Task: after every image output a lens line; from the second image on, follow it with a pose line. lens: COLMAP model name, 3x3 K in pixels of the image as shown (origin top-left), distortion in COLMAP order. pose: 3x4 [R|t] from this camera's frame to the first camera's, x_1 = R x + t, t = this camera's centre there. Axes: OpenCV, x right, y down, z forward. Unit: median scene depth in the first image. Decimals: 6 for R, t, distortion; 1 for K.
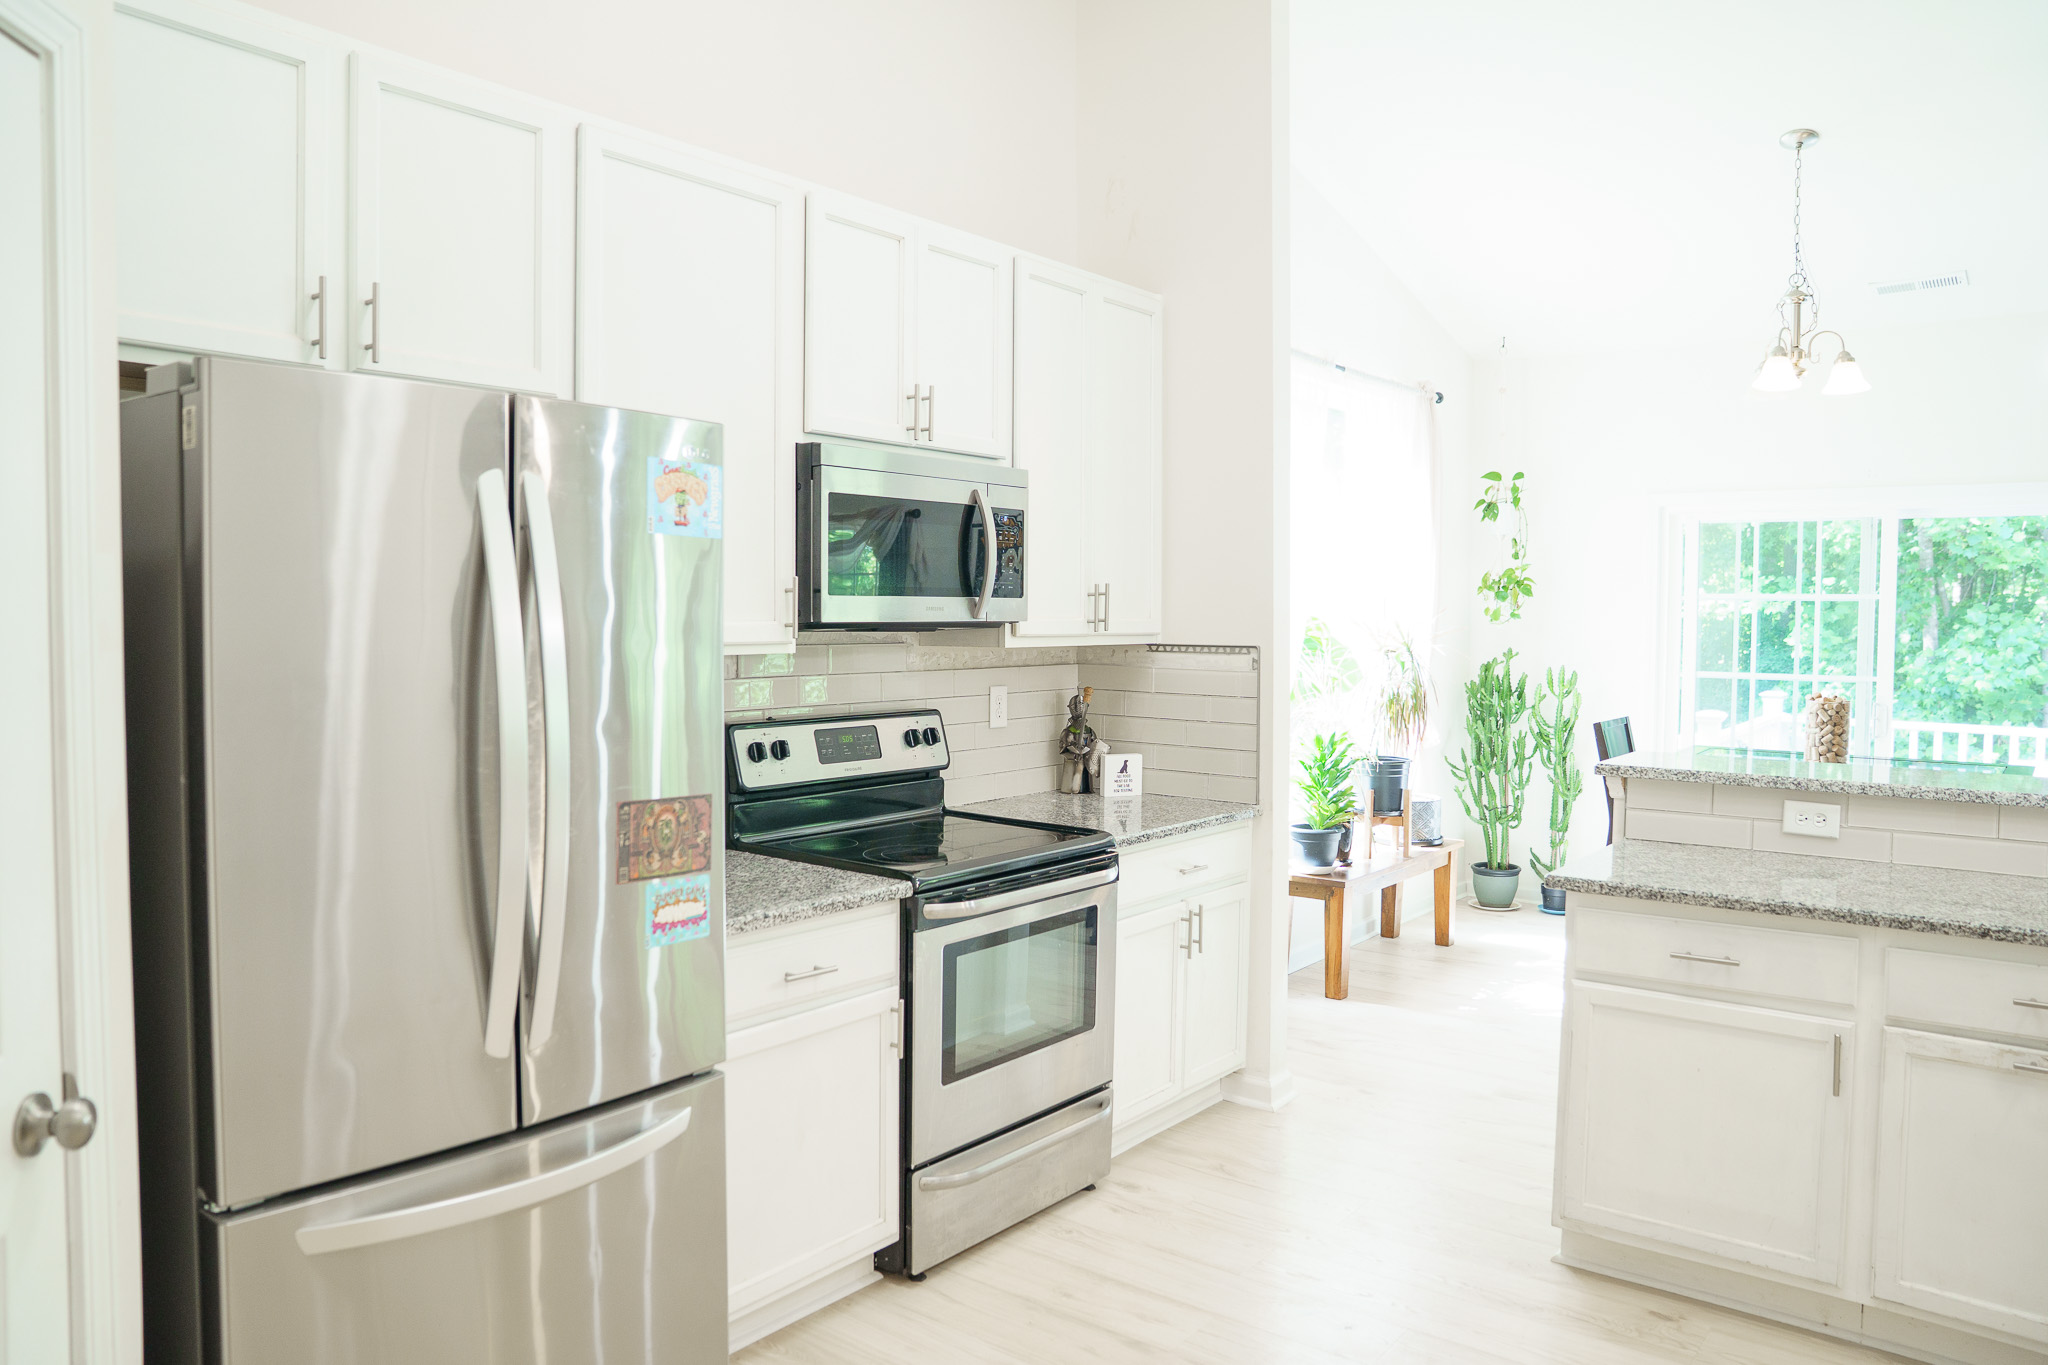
lens RADIAL K [[1466.2, 0, 1006.3], [0, 1466.2, 675.9], [0, 0, 1]] dist [-0.117516, 0.074466]
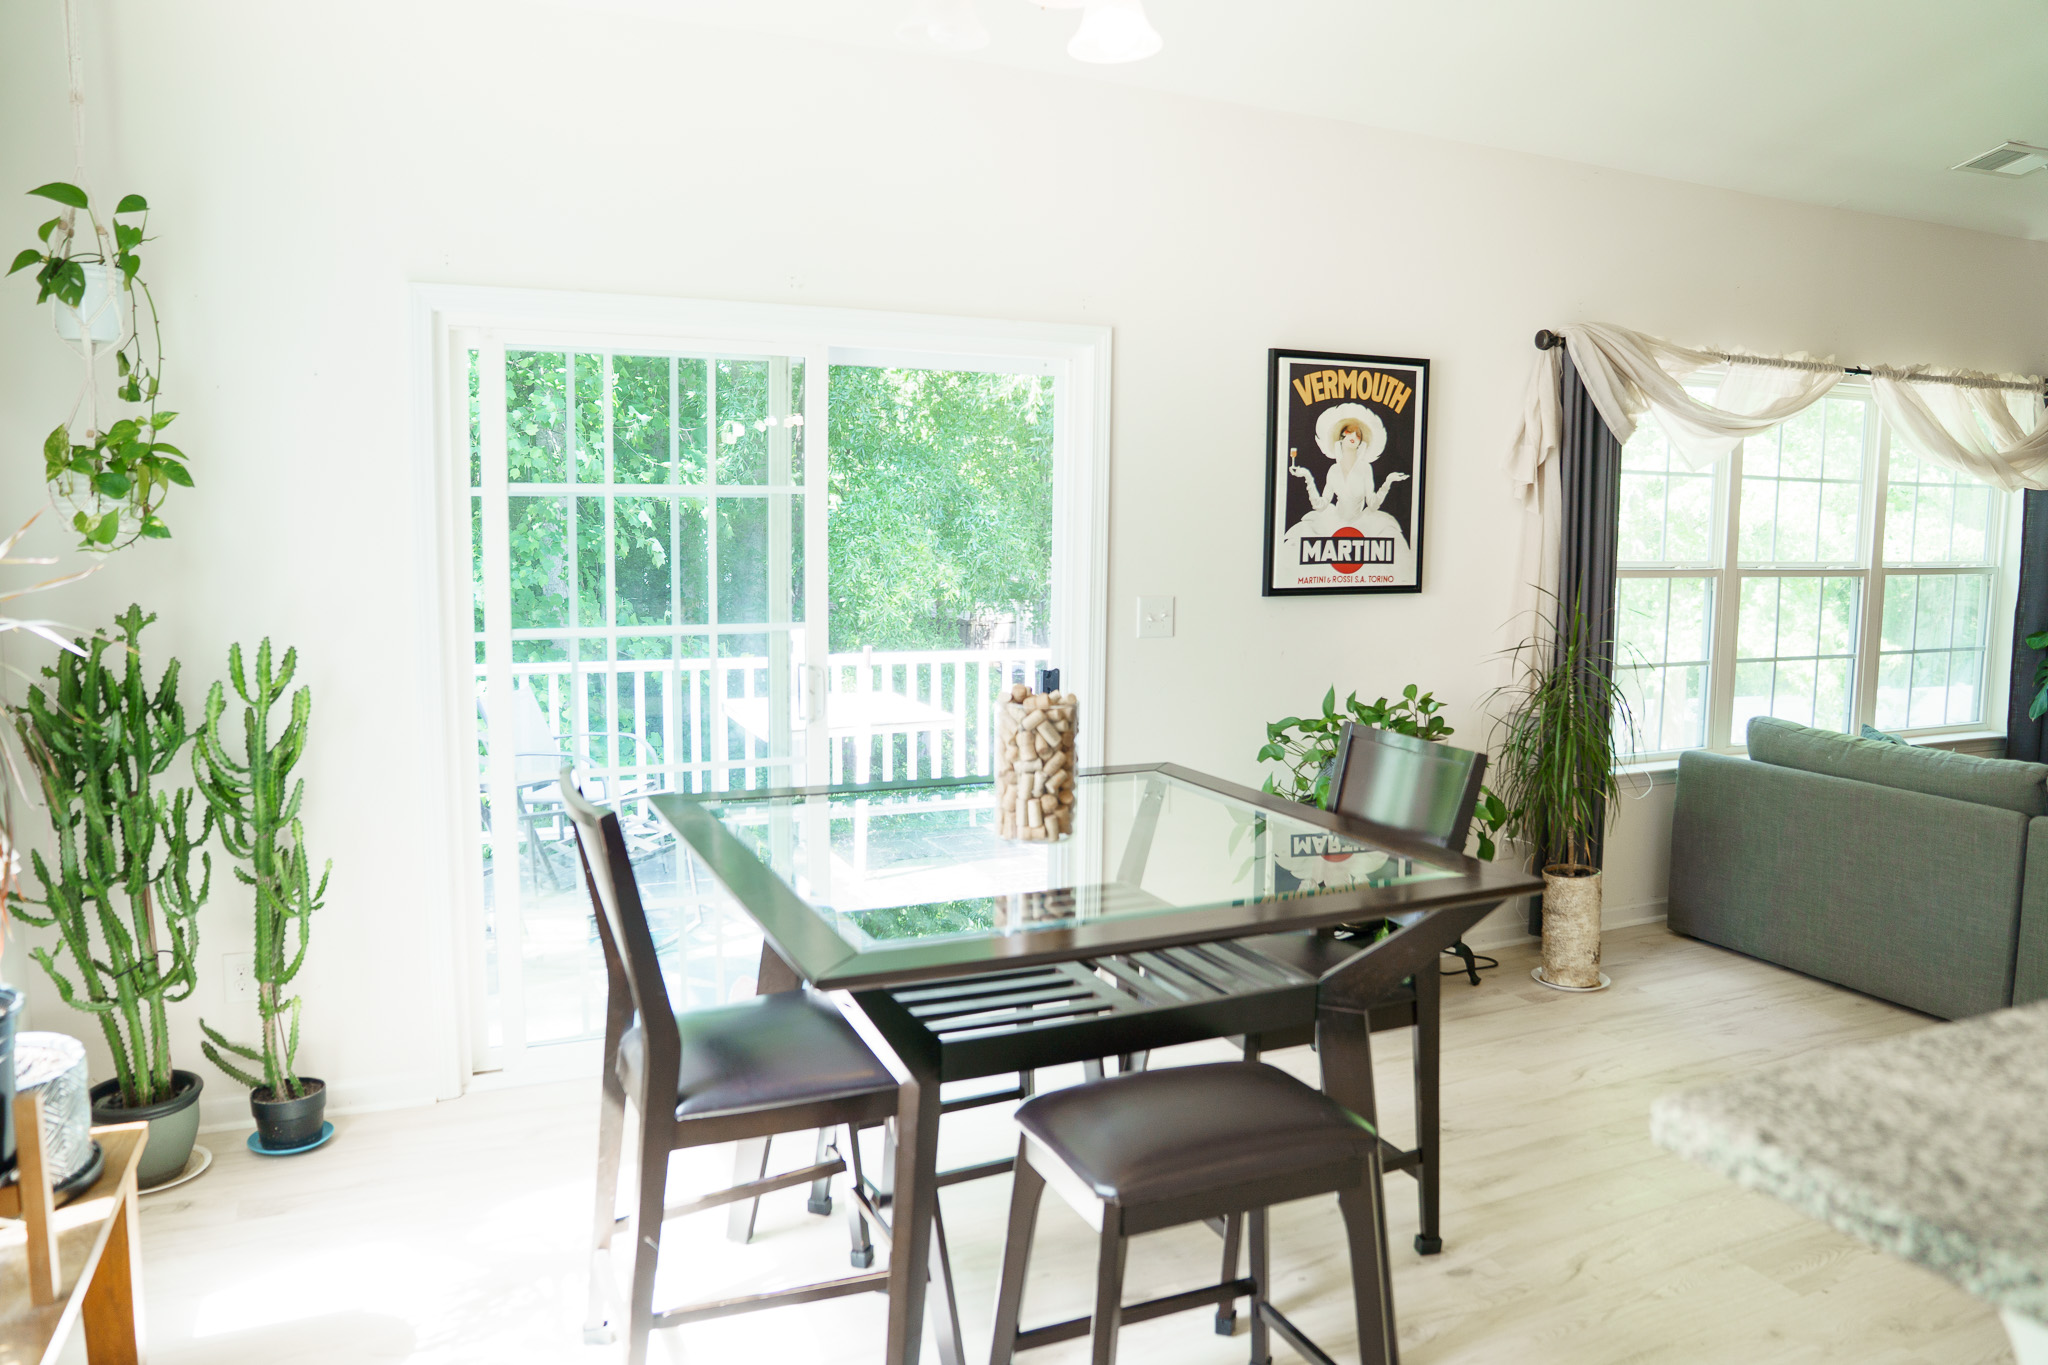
lens RADIAL K [[1466.2, 0, 1074.9], [0, 1466.2, 687.9], [0, 0, 1]] dist [-0.117516, 0.074466]
pose [[0.451211, -0.101640, 0.886610, 0.096257], [0.035324, 0.994749, 0.096060, -0.025428], [-0.891718, -0.012025, 0.452432, 0.557322]]
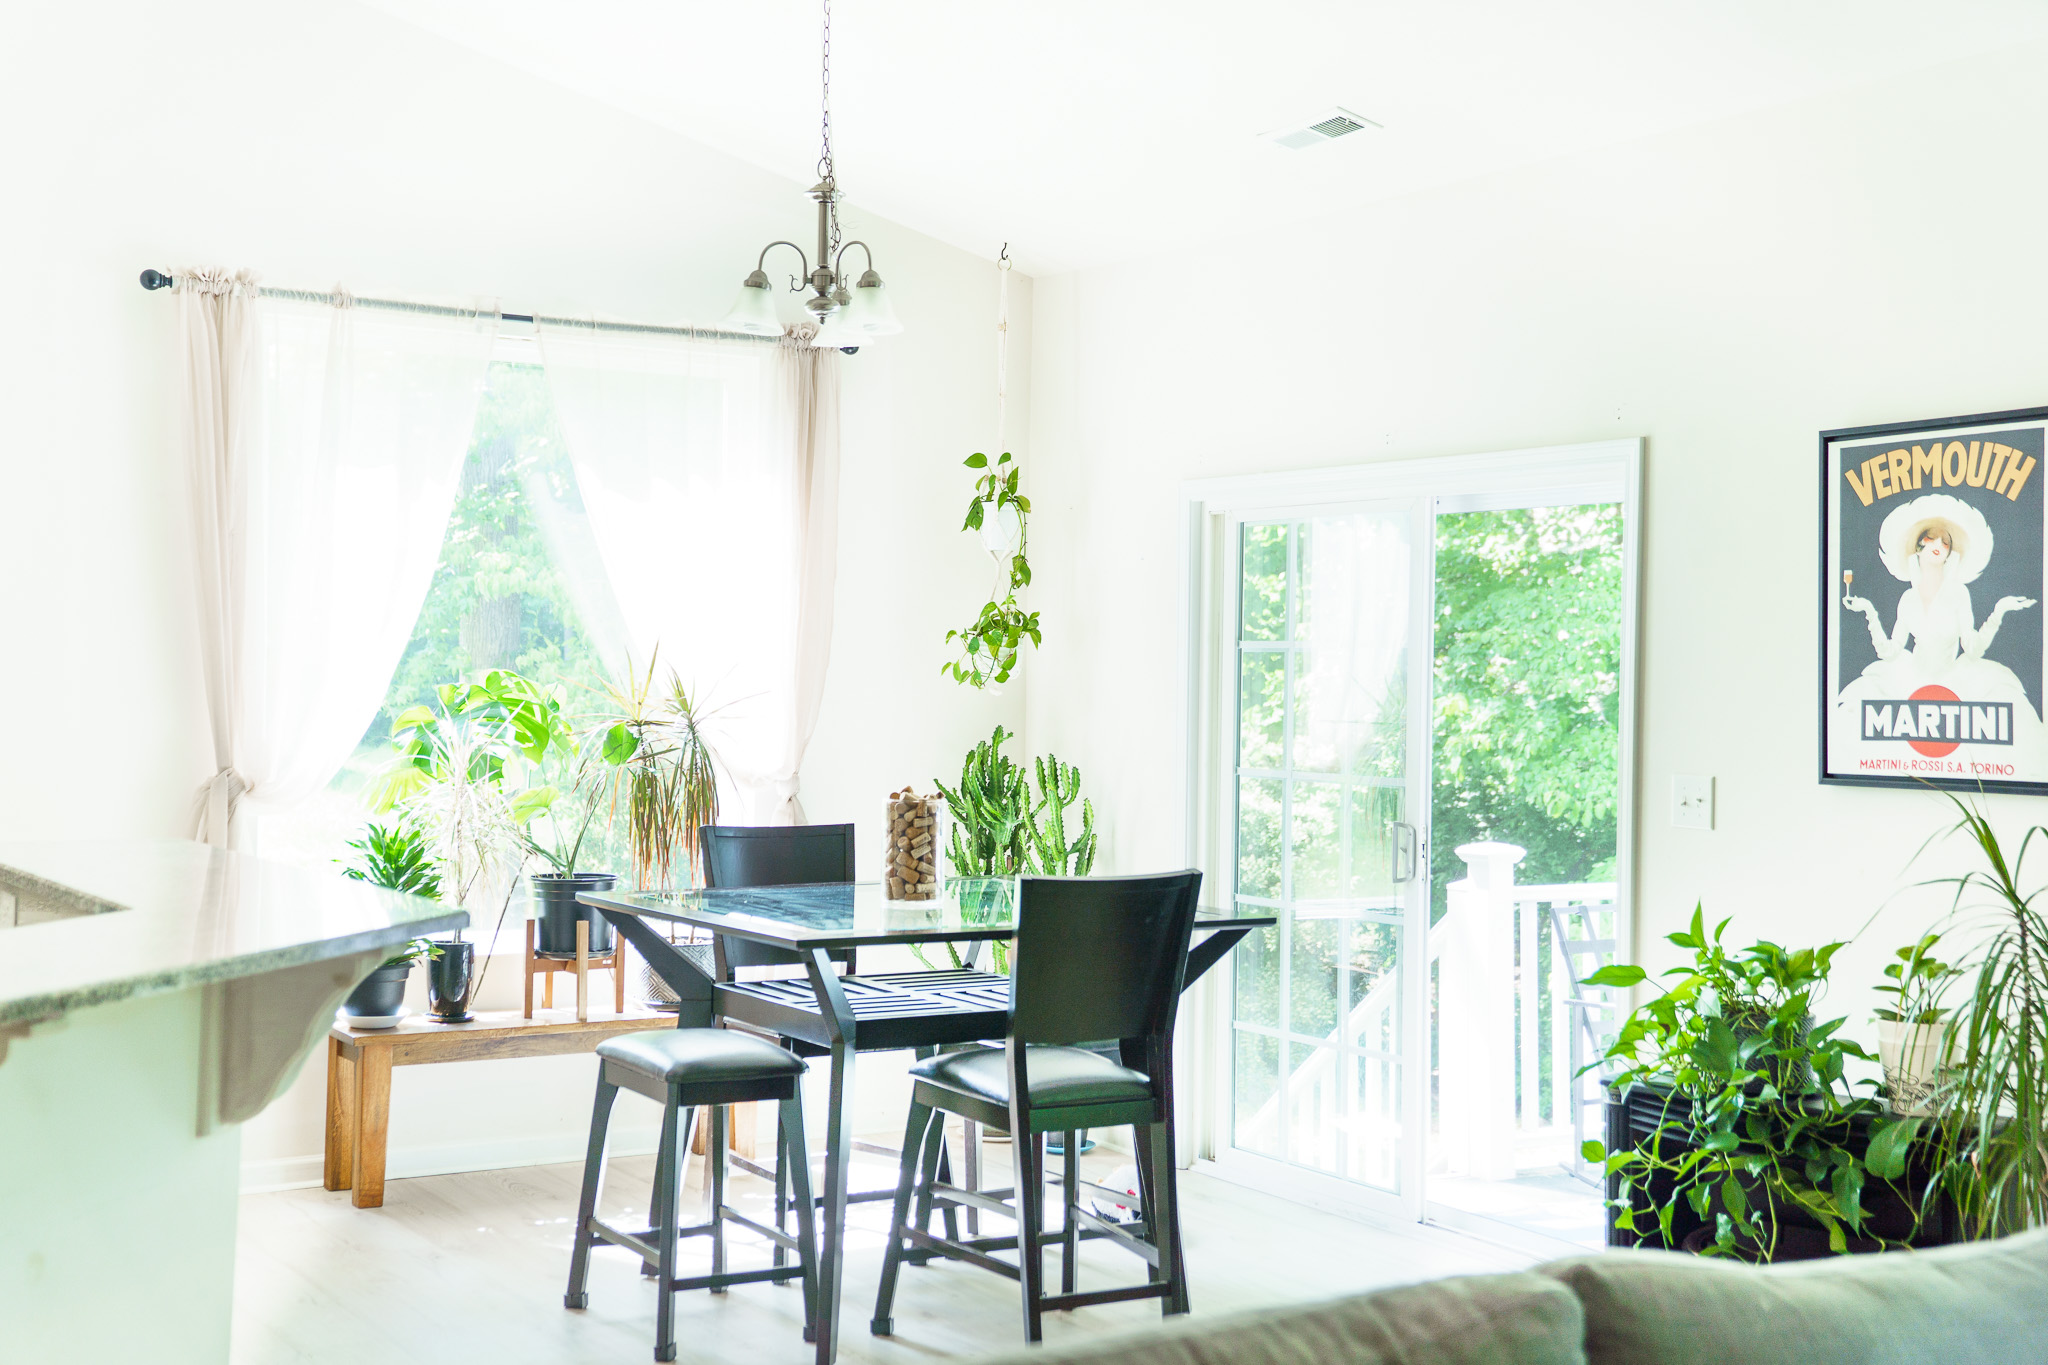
lens RADIAL K [[2651.0, 0, 1042.1], [0, 2651.0, 687.1], [0, 0, 1]] dist [0.168622, 0.000000]
pose [[0.929607, 0.011776, -0.368365, 0.805966], [-0.027974, 0.998861, -0.038664, 0.008785], [0.367490, 0.046247, 0.928877, -0.091370]]
